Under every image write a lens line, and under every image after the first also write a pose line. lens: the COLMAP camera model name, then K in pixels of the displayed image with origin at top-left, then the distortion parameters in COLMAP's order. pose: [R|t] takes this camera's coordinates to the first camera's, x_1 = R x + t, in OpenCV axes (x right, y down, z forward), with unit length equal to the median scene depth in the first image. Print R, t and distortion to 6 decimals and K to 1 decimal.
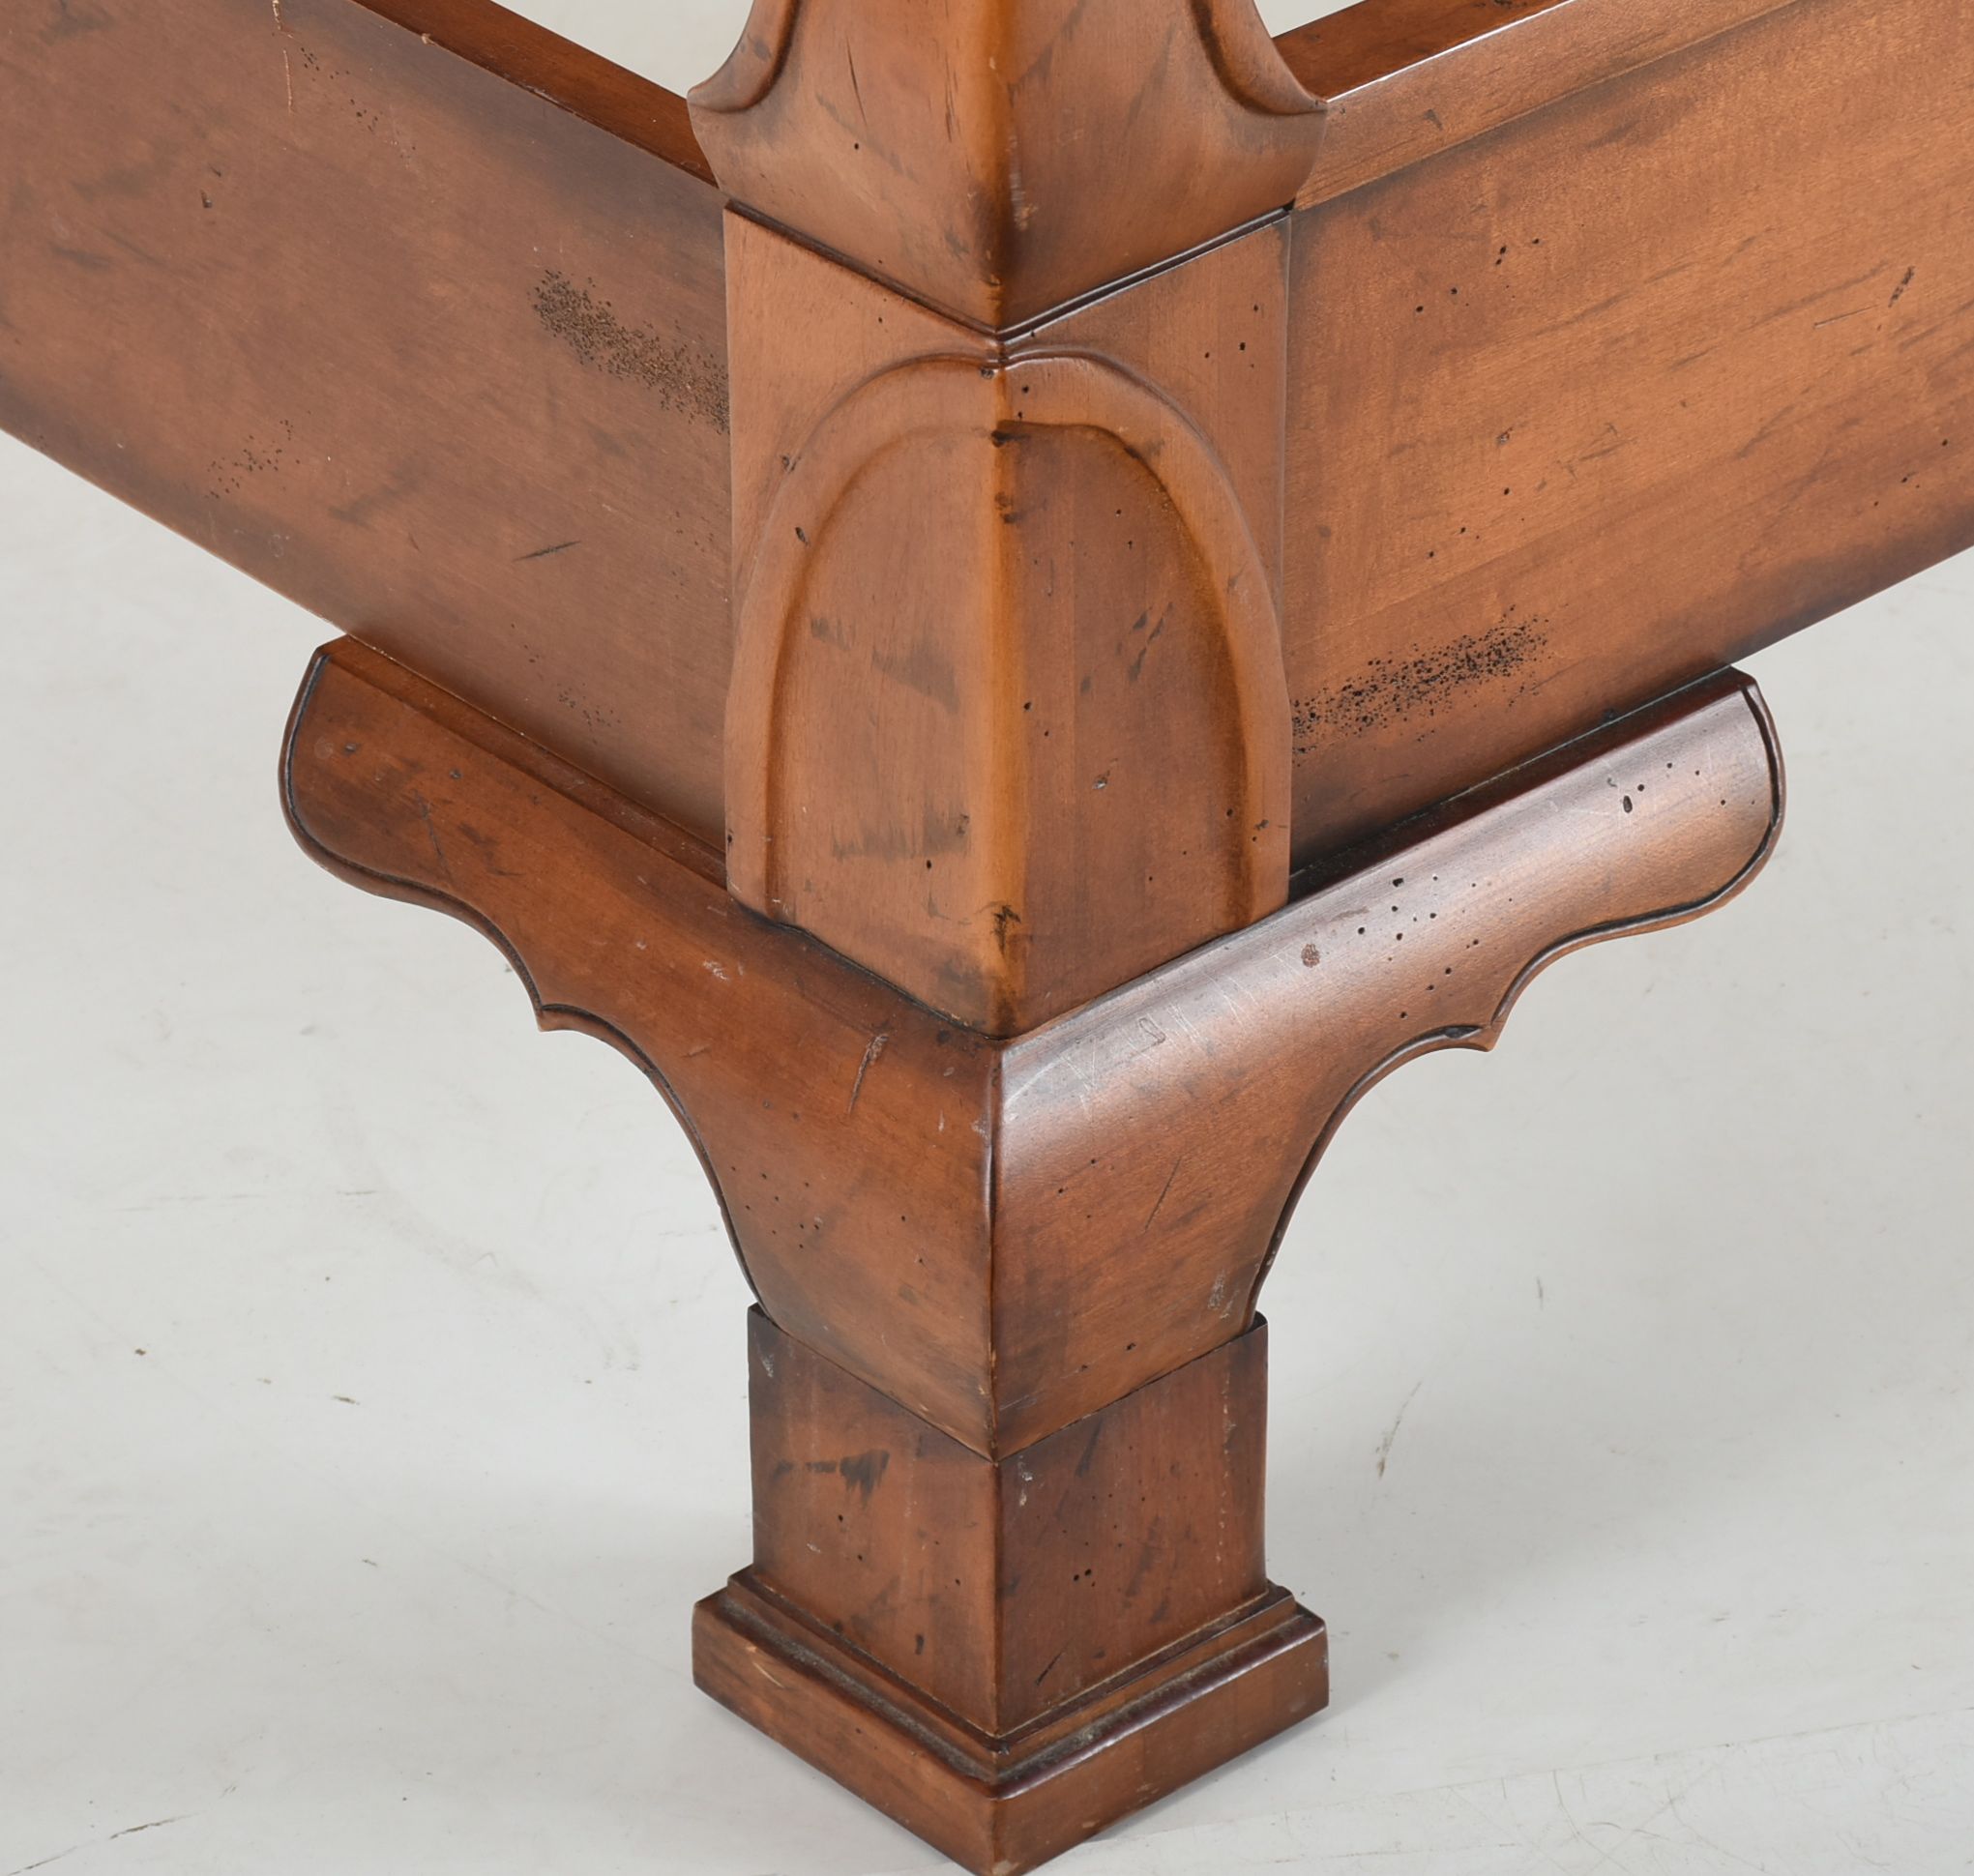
lens RADIAL K [[8879.8, 0, 776.0], [0, 8879.8, 938.0], [0, 0, 1]] dist [-0.103431, 0.884980]
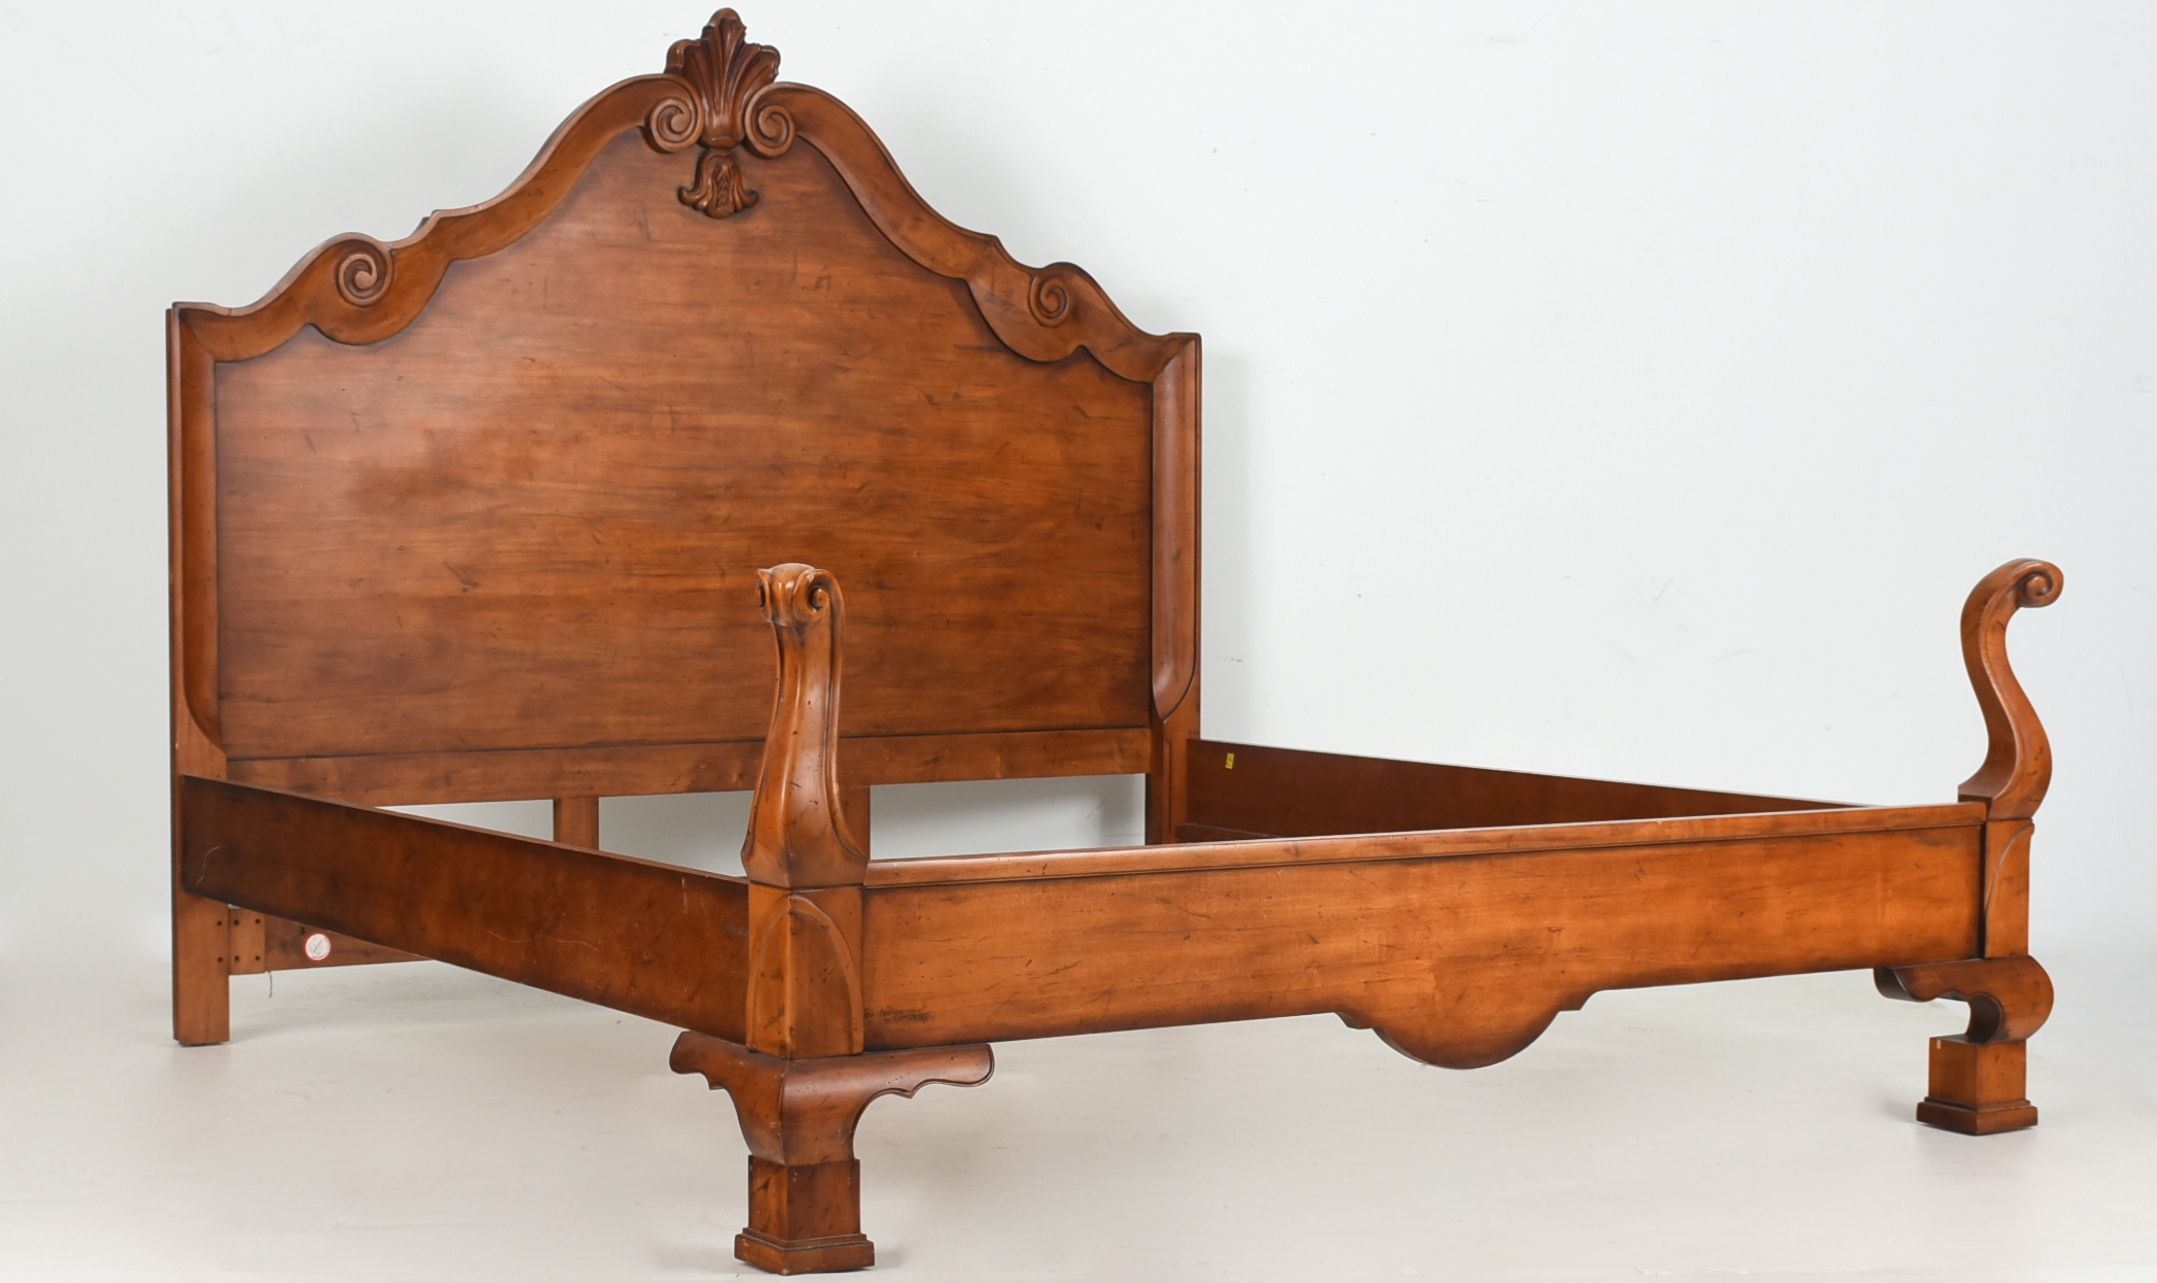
lens RADIAL K [[3979.6, 0, 1163.5], [0, 3979.6, 645.7], [0, 0, 1]] dist [-0.033412, -0.117534]
pose [[0.991947, 0.030097, -0.123026, 0.454483], [-0.085570, 0.875386, -0.475791, 0.771182], [0.093375, 0.482487, 0.870912, -0.876377]]
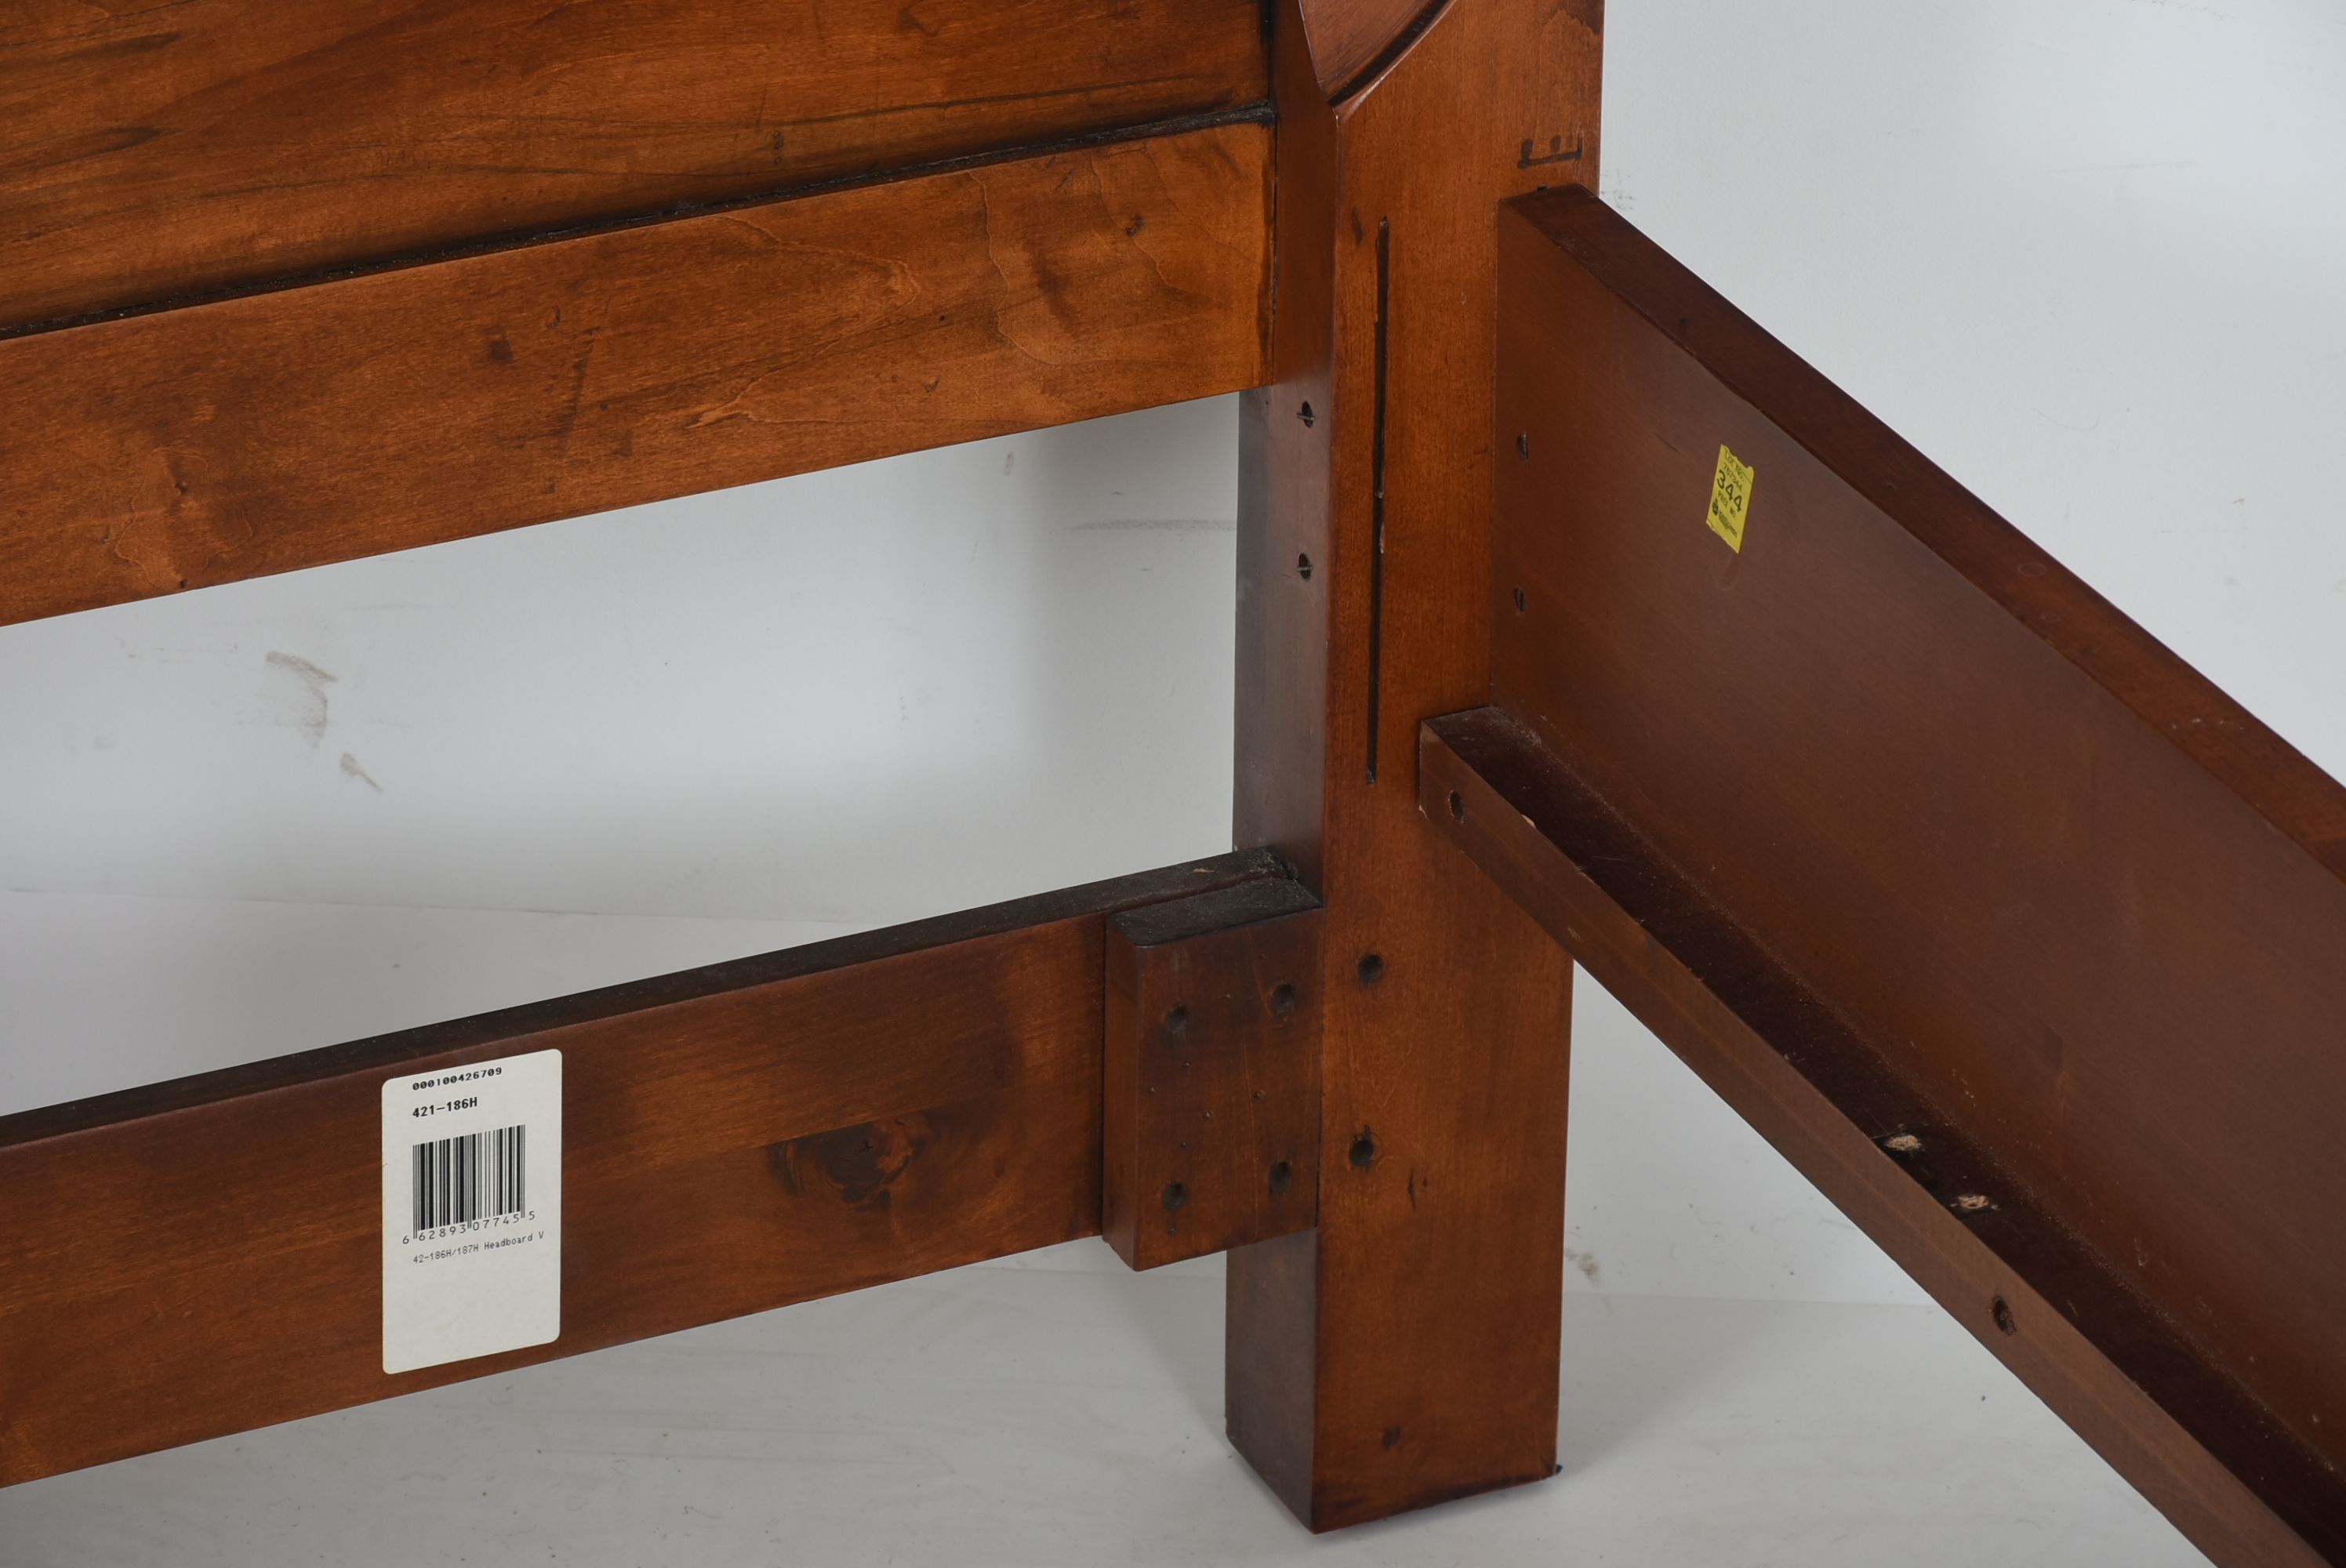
lens RADIAL K [[8907.8, 0, 1173.0], [0, 8907.8, 784.0], [0, 0, 1]] dist [0.123909, 1.196387]
pose [[0.961206, 0.148973, -0.232143, 0.304079], [-0.166229, 0.984466, -0.056523, -0.569675], [0.220117, 0.092919, 0.971038, 0.917358]]
